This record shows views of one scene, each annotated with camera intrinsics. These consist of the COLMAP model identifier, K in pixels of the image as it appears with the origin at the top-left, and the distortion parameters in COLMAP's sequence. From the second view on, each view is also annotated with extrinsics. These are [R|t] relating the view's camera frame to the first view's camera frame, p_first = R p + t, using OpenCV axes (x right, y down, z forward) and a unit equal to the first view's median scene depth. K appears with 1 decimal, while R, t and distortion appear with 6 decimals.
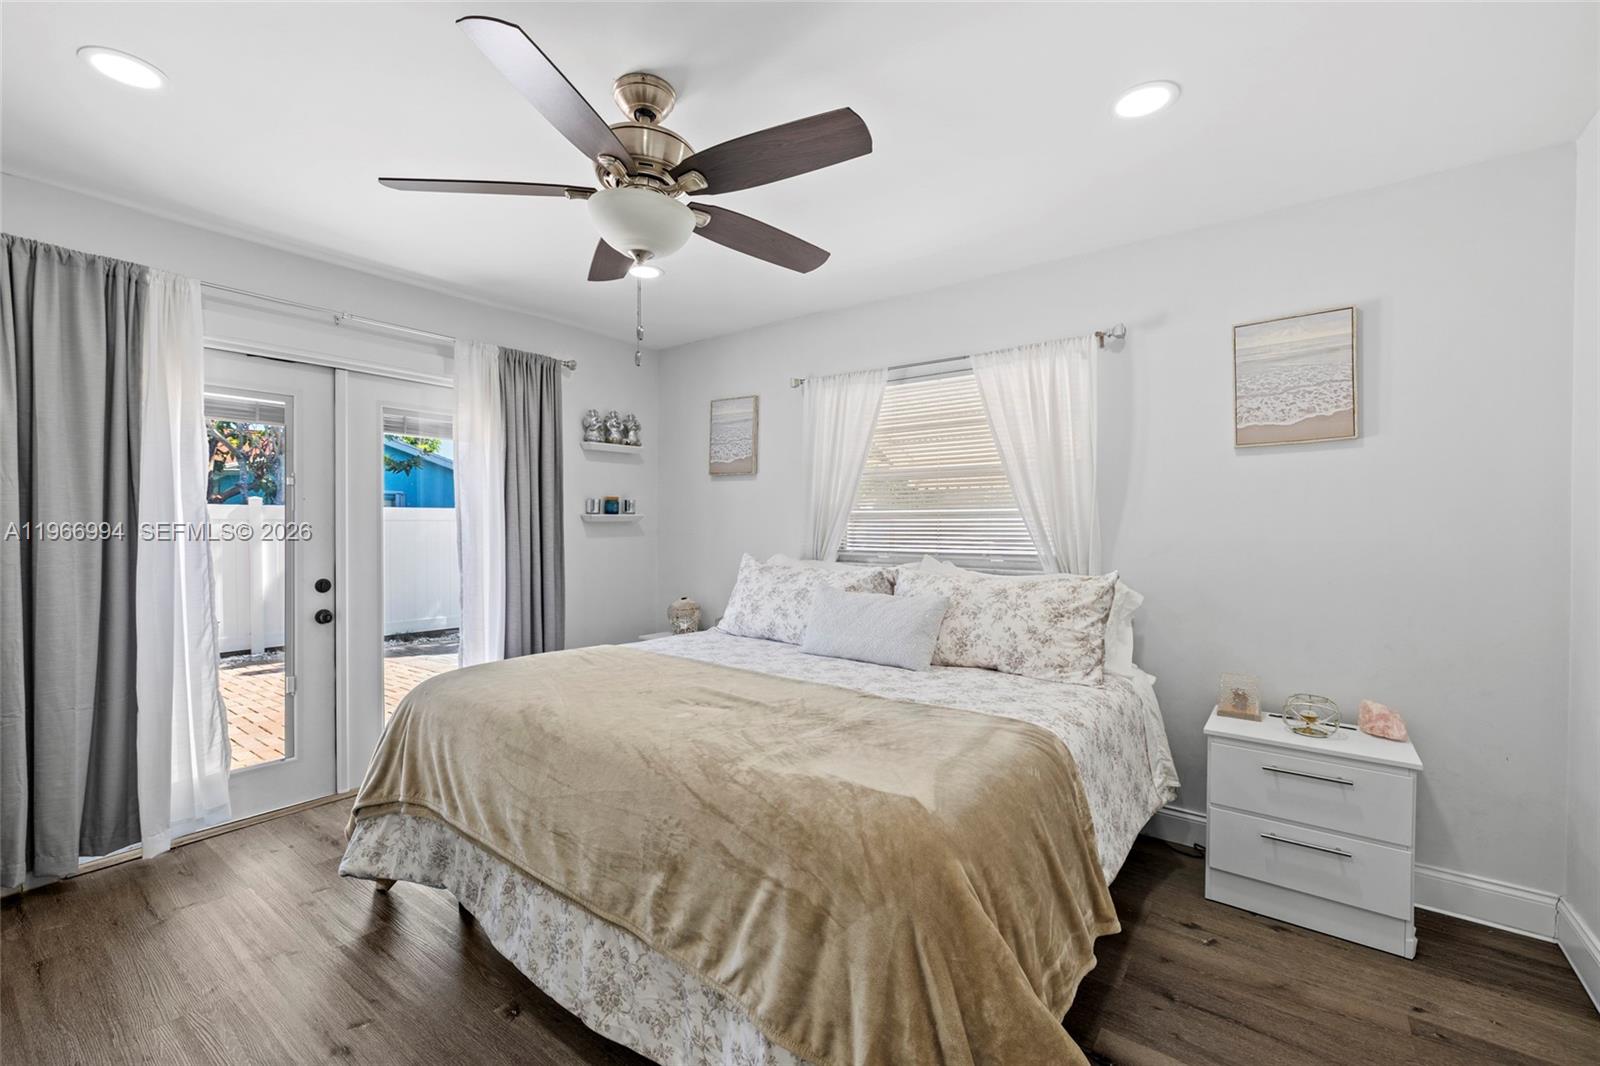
lens RADIAL K [[662.0, 0, 796.1], [0, 662.0, 528.5], [0, 0, 1]] dist [-0.002223, -0.000182]
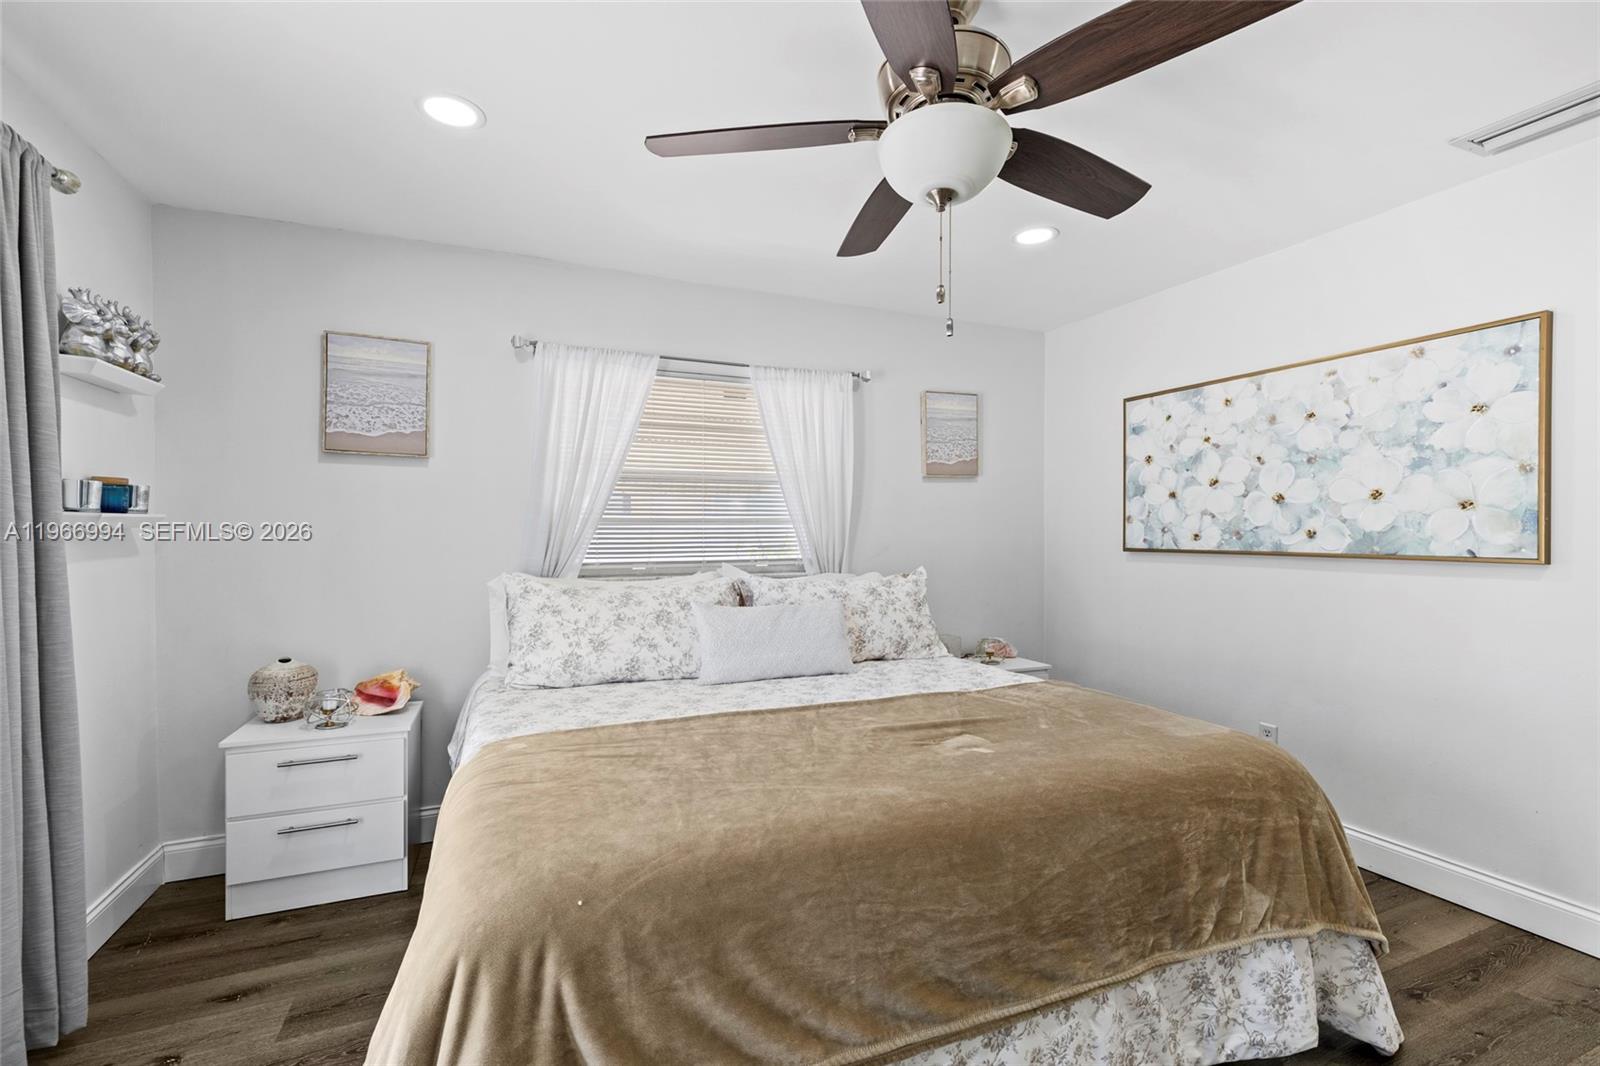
lens RADIAL K [[662.0, 0, 794.0], [0, 662.0, 535.9], [0, 0, 1]] dist [-0.002223, -0.000182]
pose [[0.514603, -0.007831, 0.857393, -0.611932], [0.008818, 0.999954, 0.003841, -0.002928], [-0.857383, 0.005584, 0.514648, 0.445689]]
